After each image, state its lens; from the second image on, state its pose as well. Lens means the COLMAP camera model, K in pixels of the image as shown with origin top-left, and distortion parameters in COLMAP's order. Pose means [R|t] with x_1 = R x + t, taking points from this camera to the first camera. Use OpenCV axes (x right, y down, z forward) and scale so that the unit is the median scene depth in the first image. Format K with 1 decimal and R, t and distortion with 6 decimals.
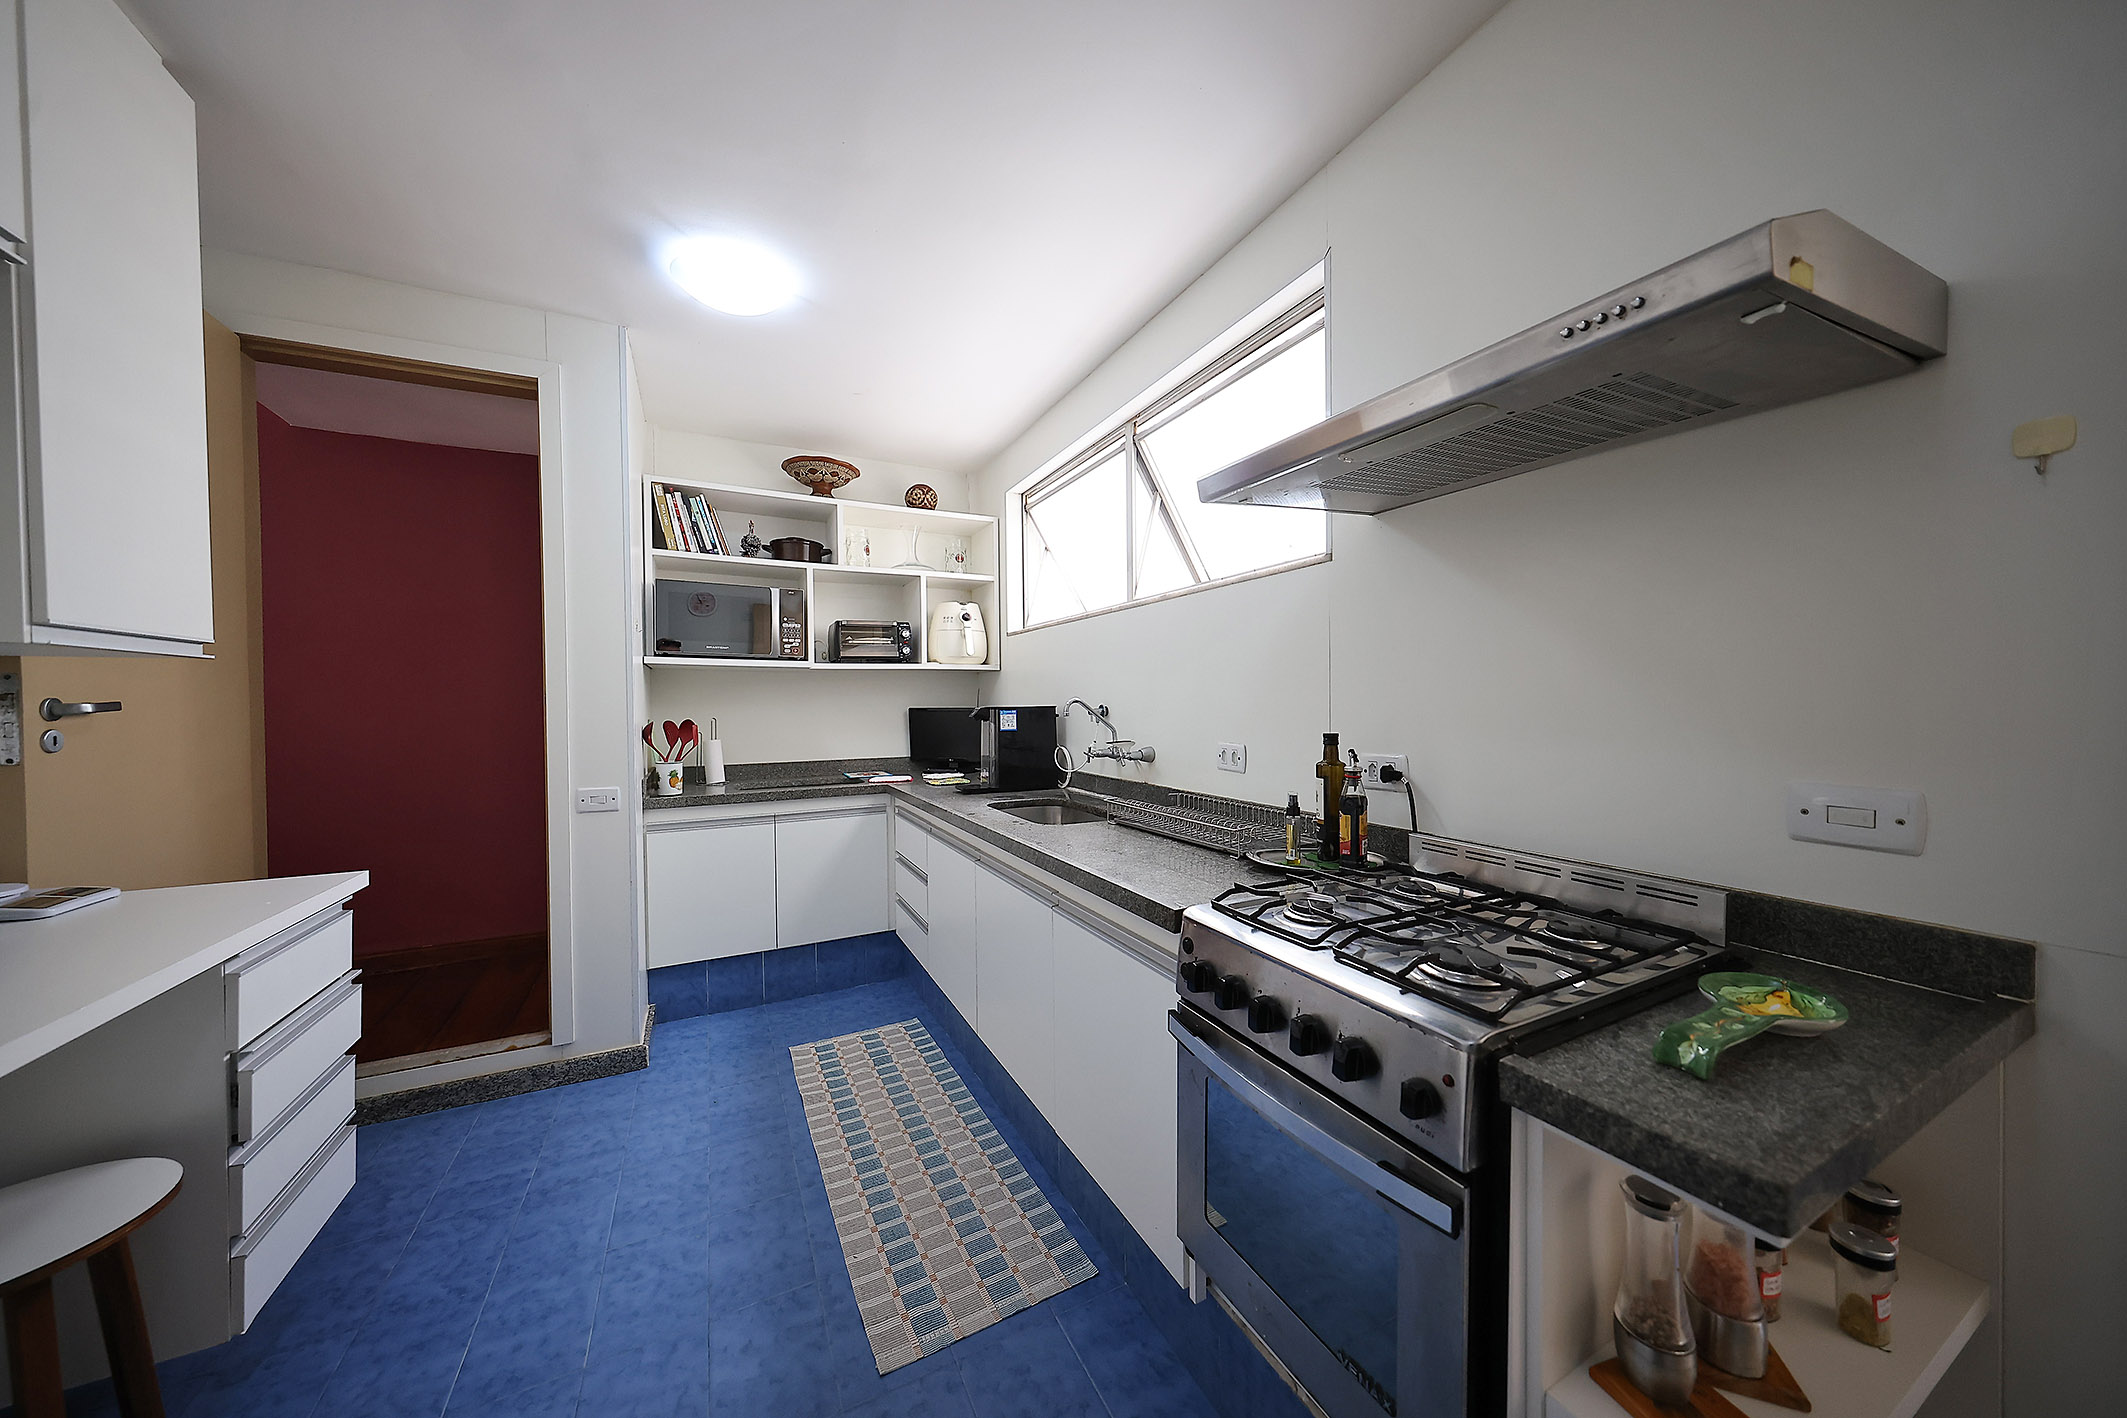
lens RADIAL K [[695.9, 0, 1069.0], [0, 695.9, 711.8], [0, 0, 1]] dist [-0.000058, 0.000103]
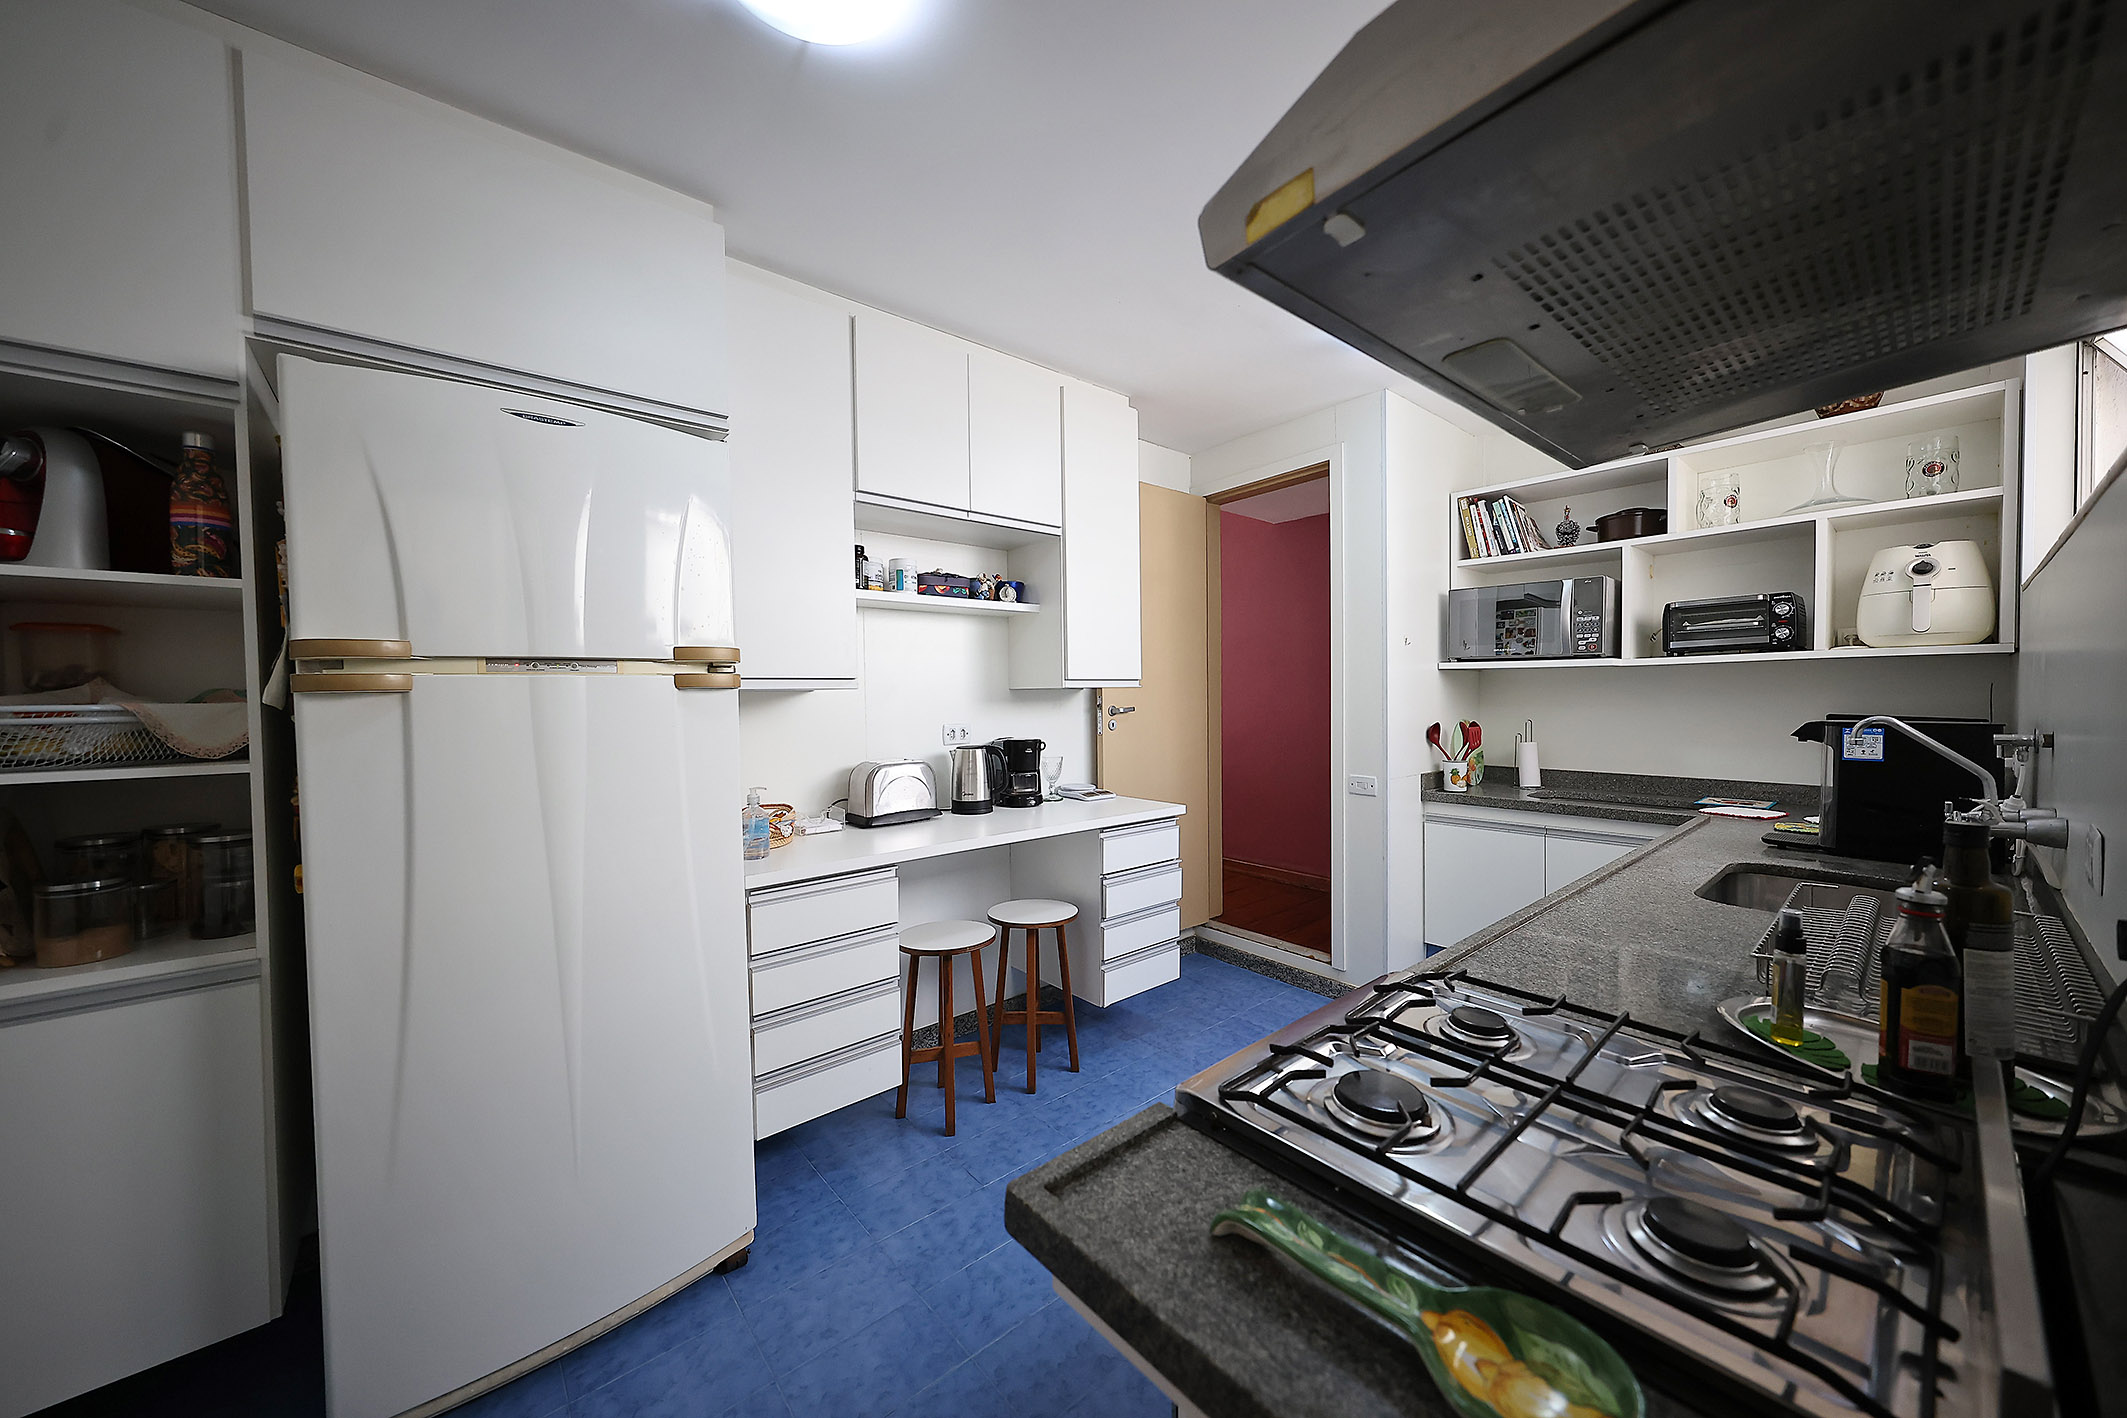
lens RADIAL K [[747.7, 0, 1051.1], [0, 747.7, 712.0], [0, 0, 1]] dist [-0.000122, -0.000046]
pose [[0.213666, 0.028608, -0.976488, 0.423022], [-0.003712, 0.999588, 0.028473, -0.033805], [0.976900, -0.002459, 0.213684, 0.148397]]
